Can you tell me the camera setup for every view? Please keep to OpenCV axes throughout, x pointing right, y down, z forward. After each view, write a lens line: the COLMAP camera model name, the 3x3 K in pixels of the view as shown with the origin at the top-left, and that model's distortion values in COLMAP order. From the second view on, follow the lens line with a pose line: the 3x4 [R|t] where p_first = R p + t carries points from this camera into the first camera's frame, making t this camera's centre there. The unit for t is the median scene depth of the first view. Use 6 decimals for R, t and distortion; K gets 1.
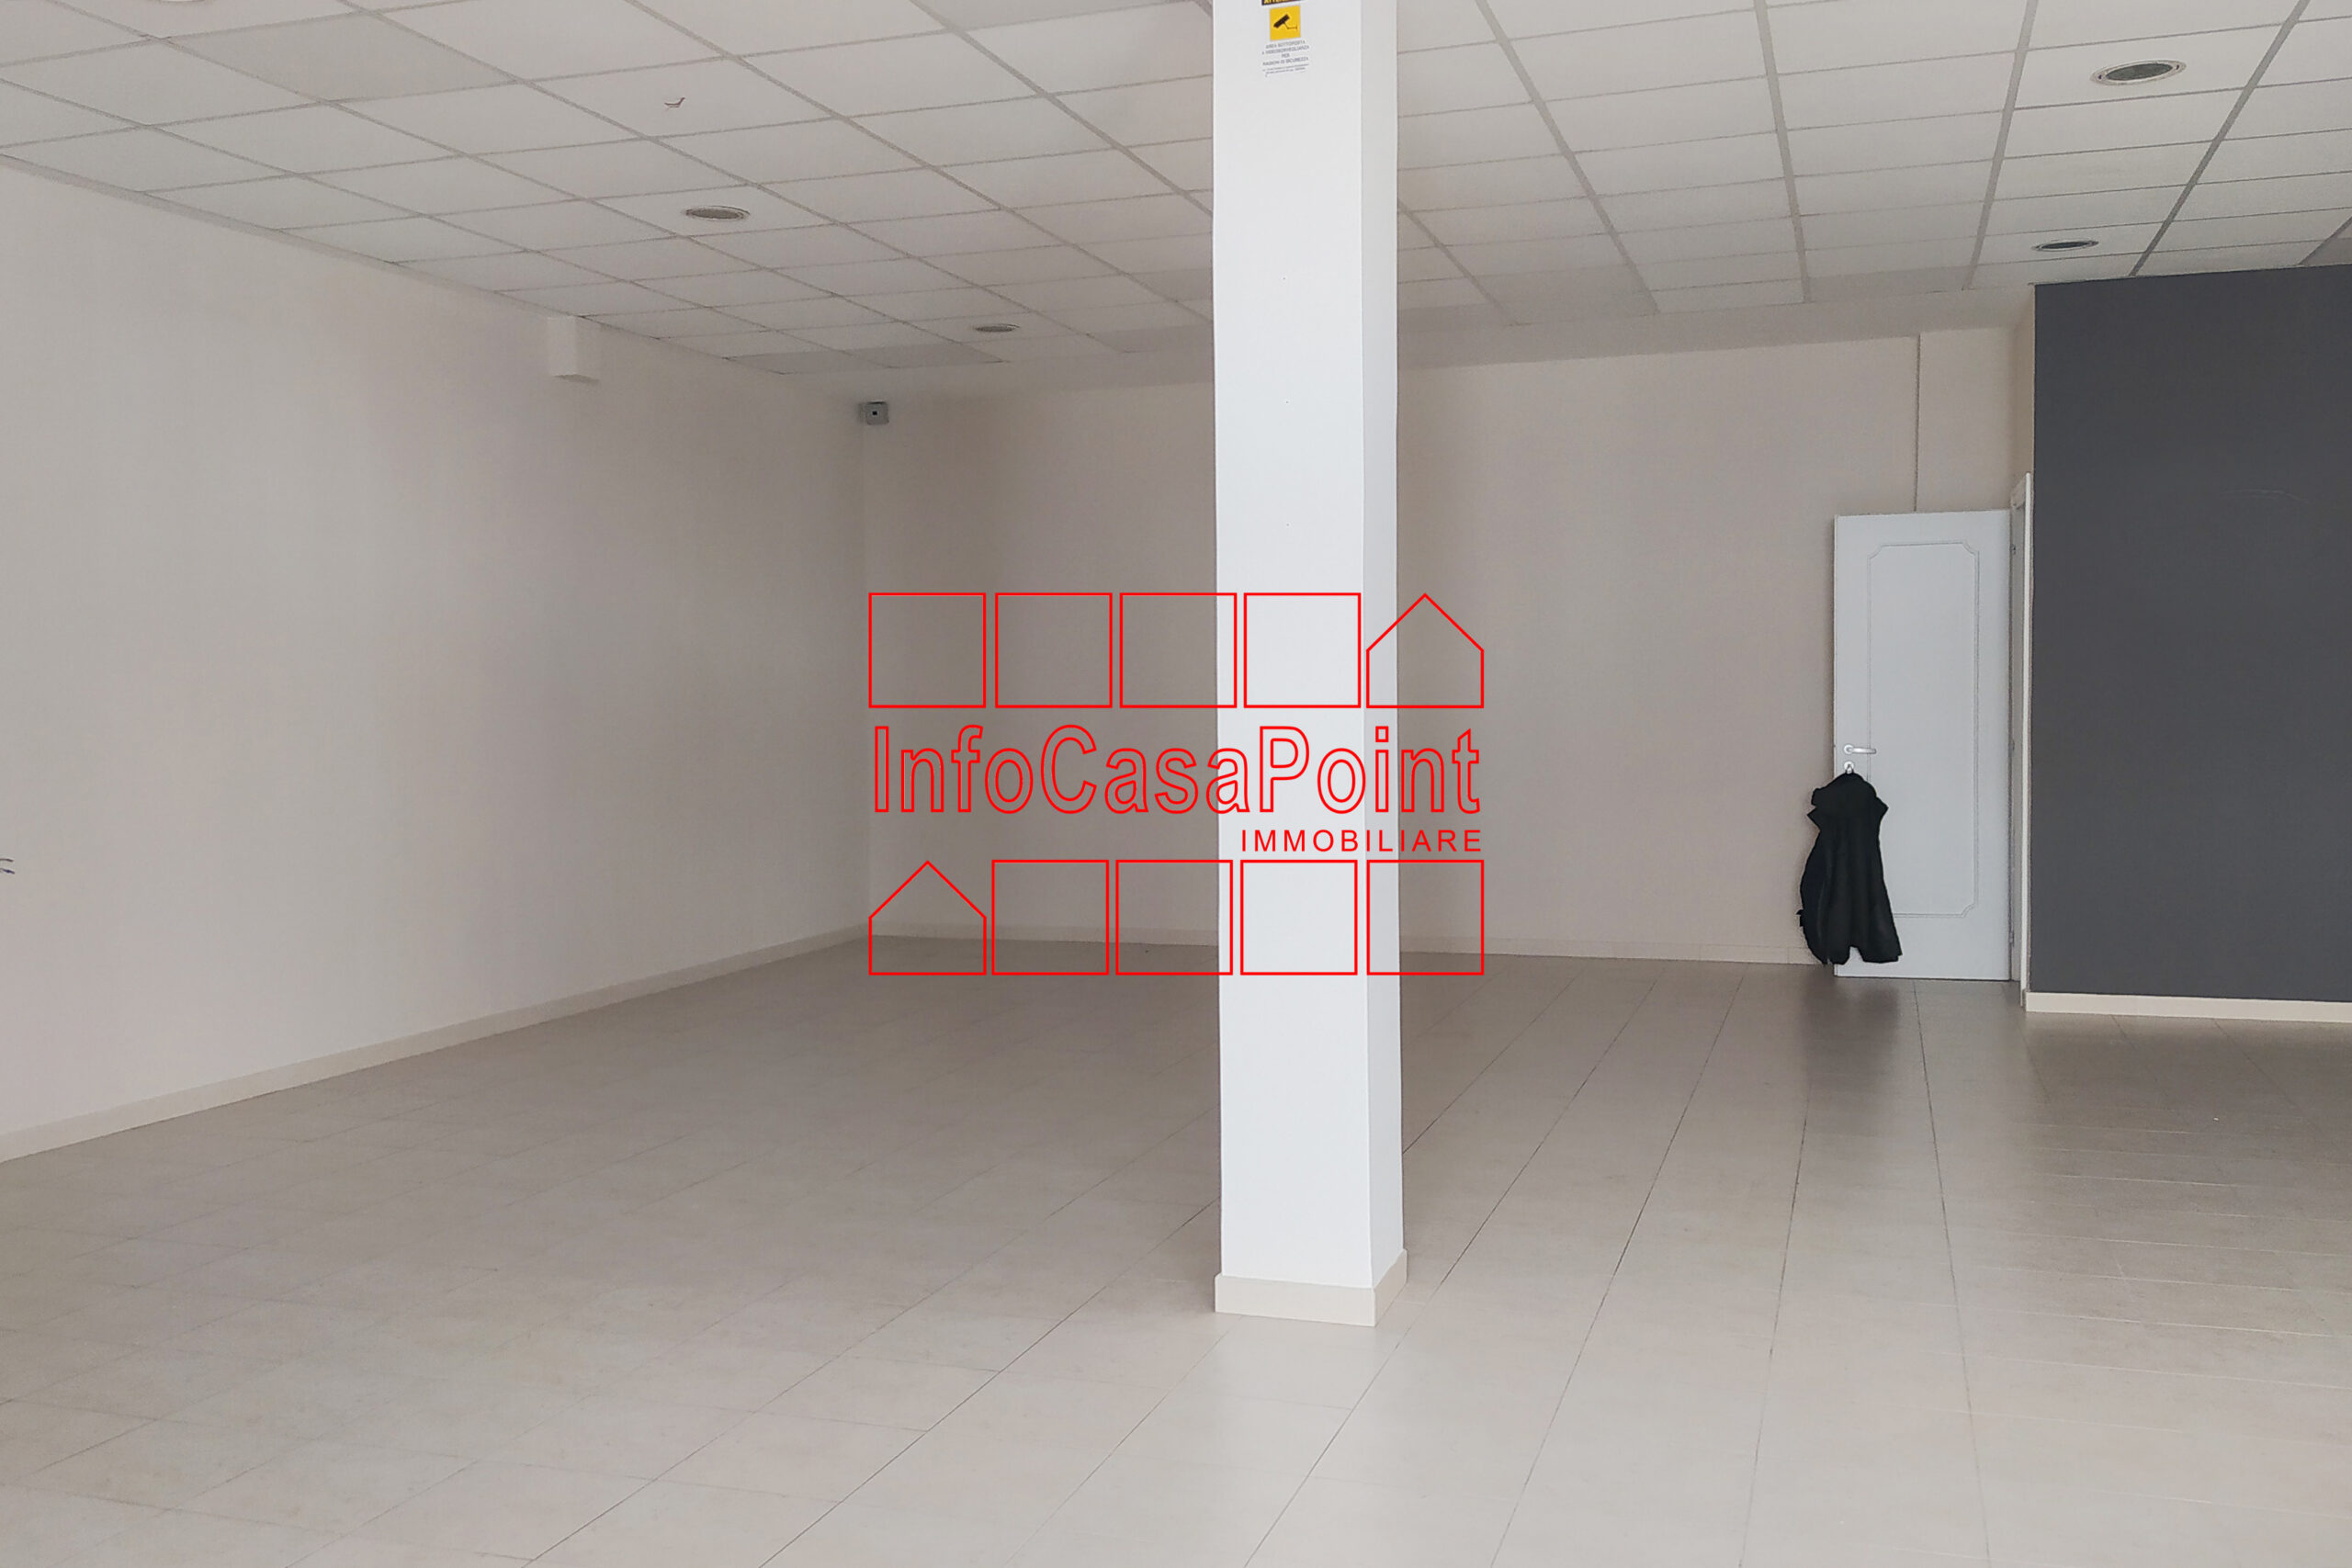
lens RADIAL K [[1982.8, 0, 1123.7], [0, 1982.8, 769.5], [0, 0, 1]] dist [0.085673, -0.094515]
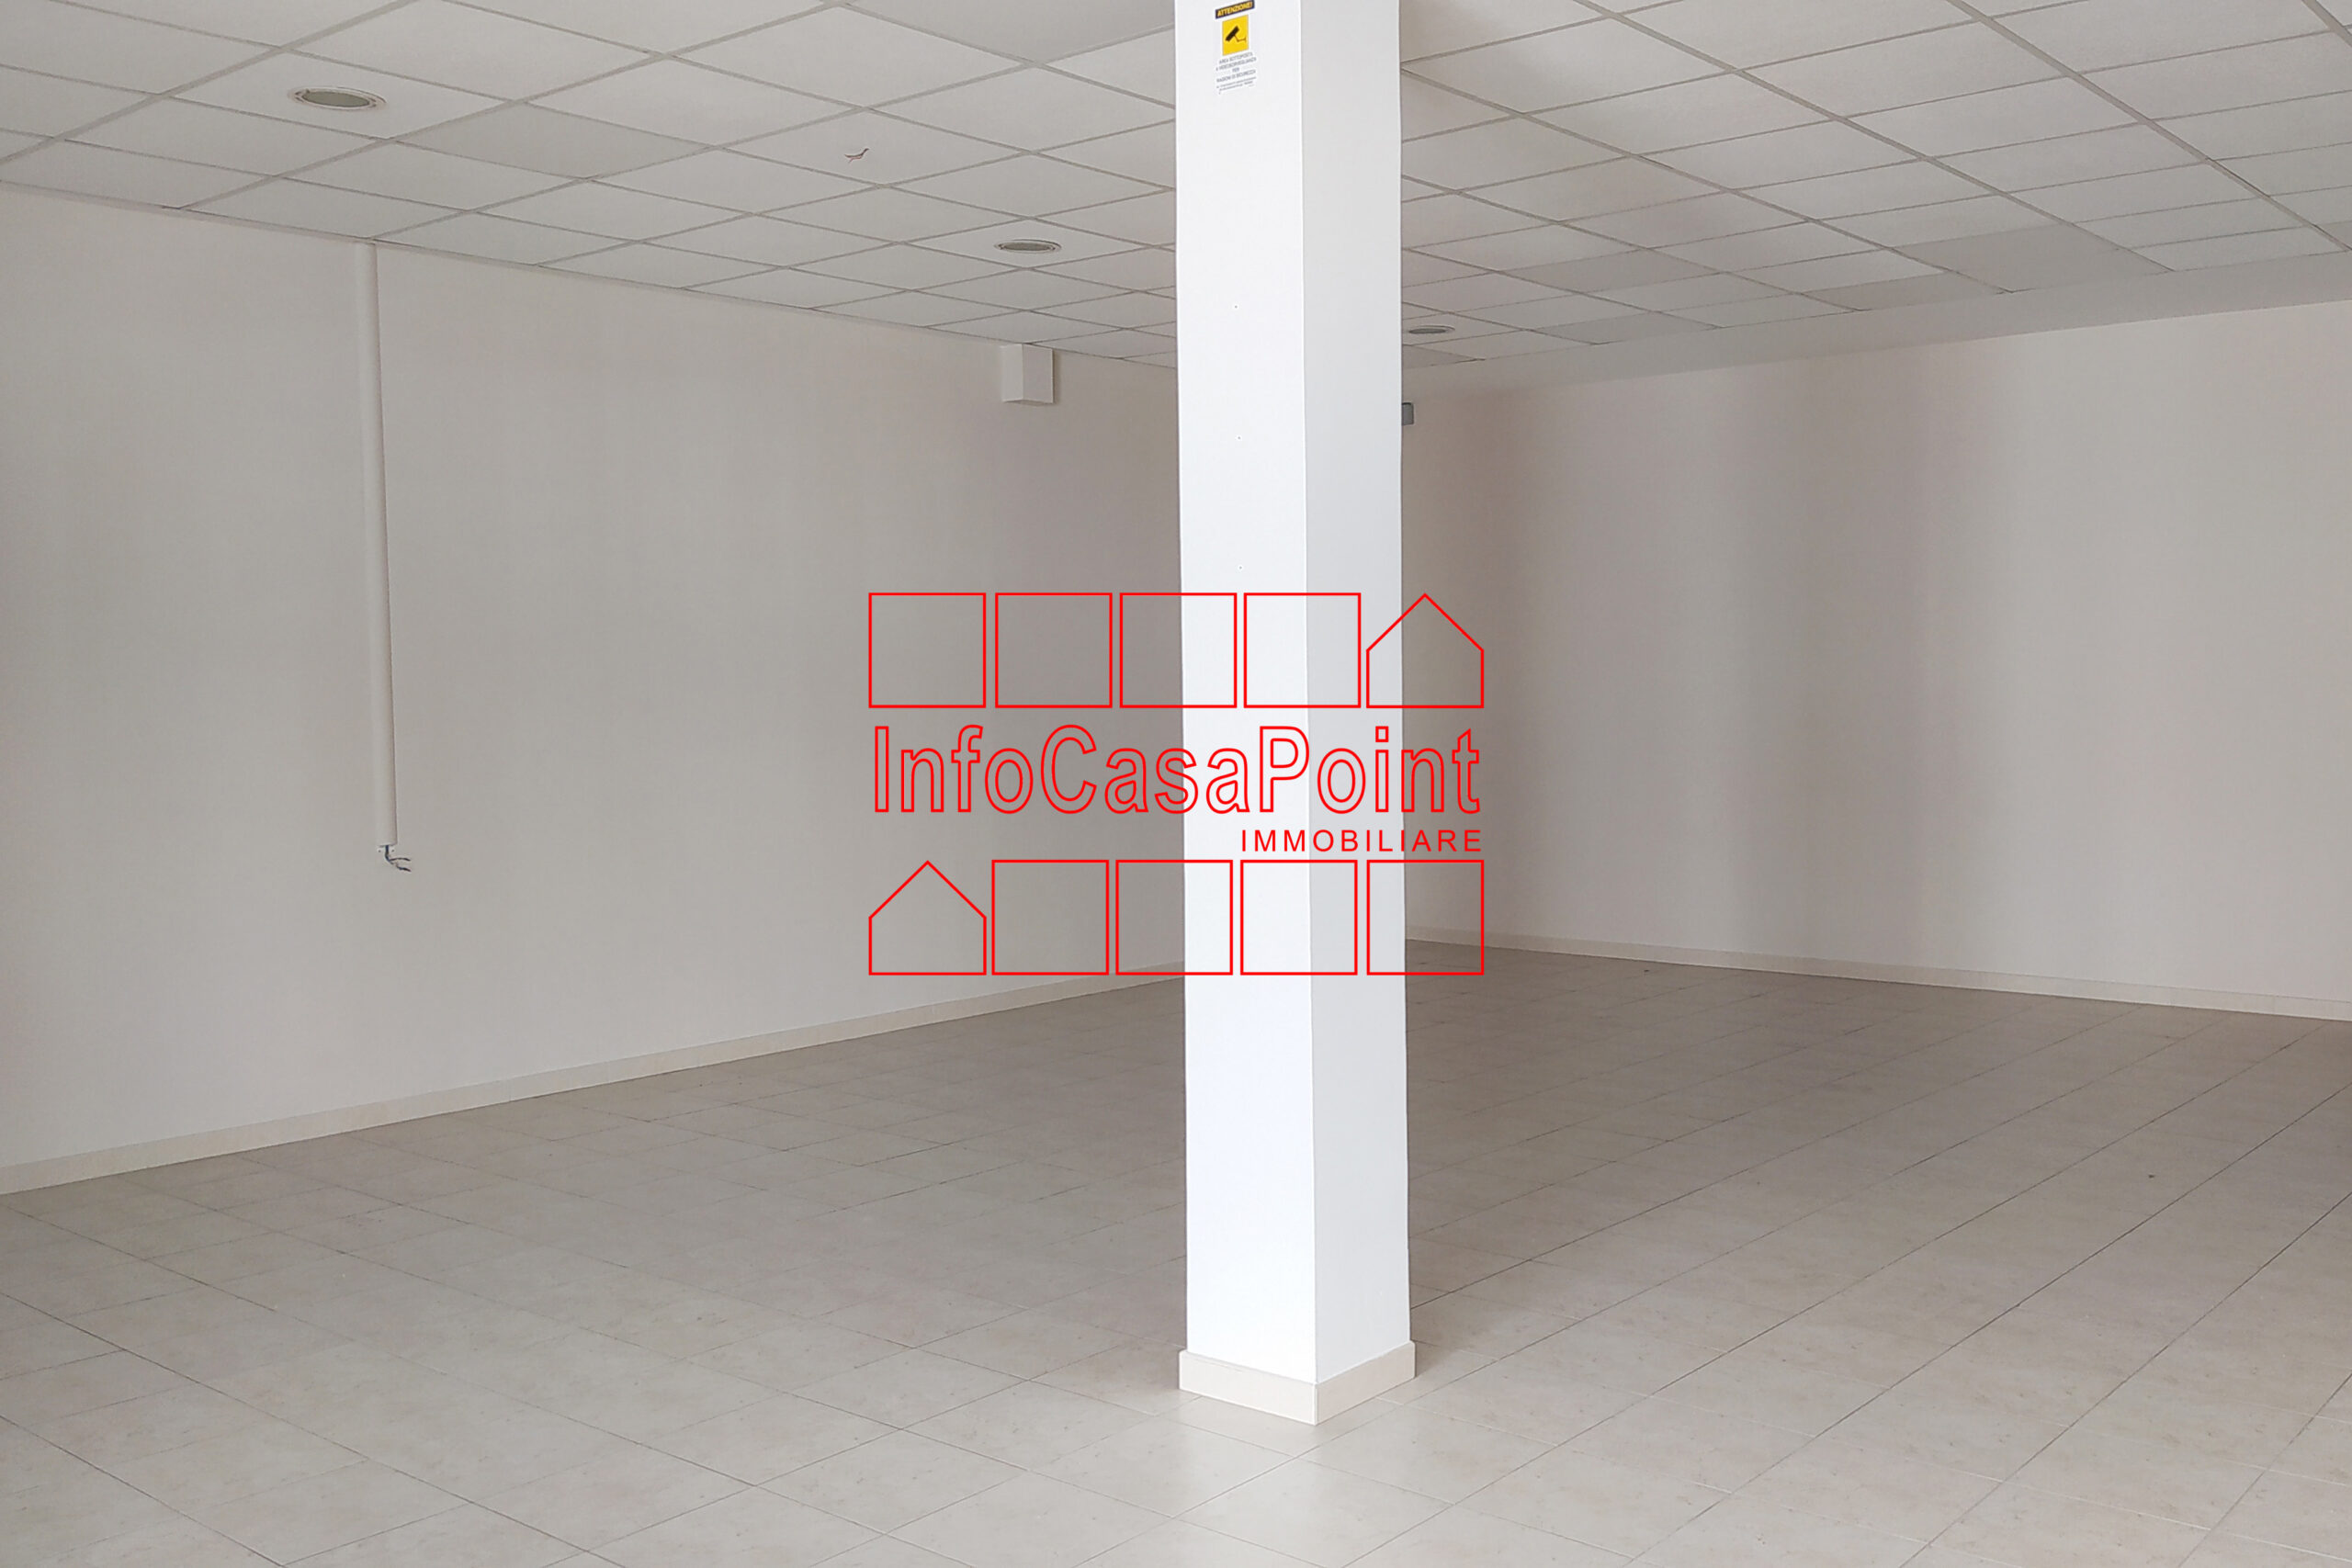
lens RADIAL K [[1982.8, 0, 1199.8], [0, 1982.8, 733.6], [0, 0, 1]] dist [0.085673, -0.094515]
pose [[0.947689, 0.011234, -0.318996, 0.233310], [-0.014562, 0.999862, -0.008052, -0.021679], [0.318861, 0.012276, 0.947722, 0.063691]]
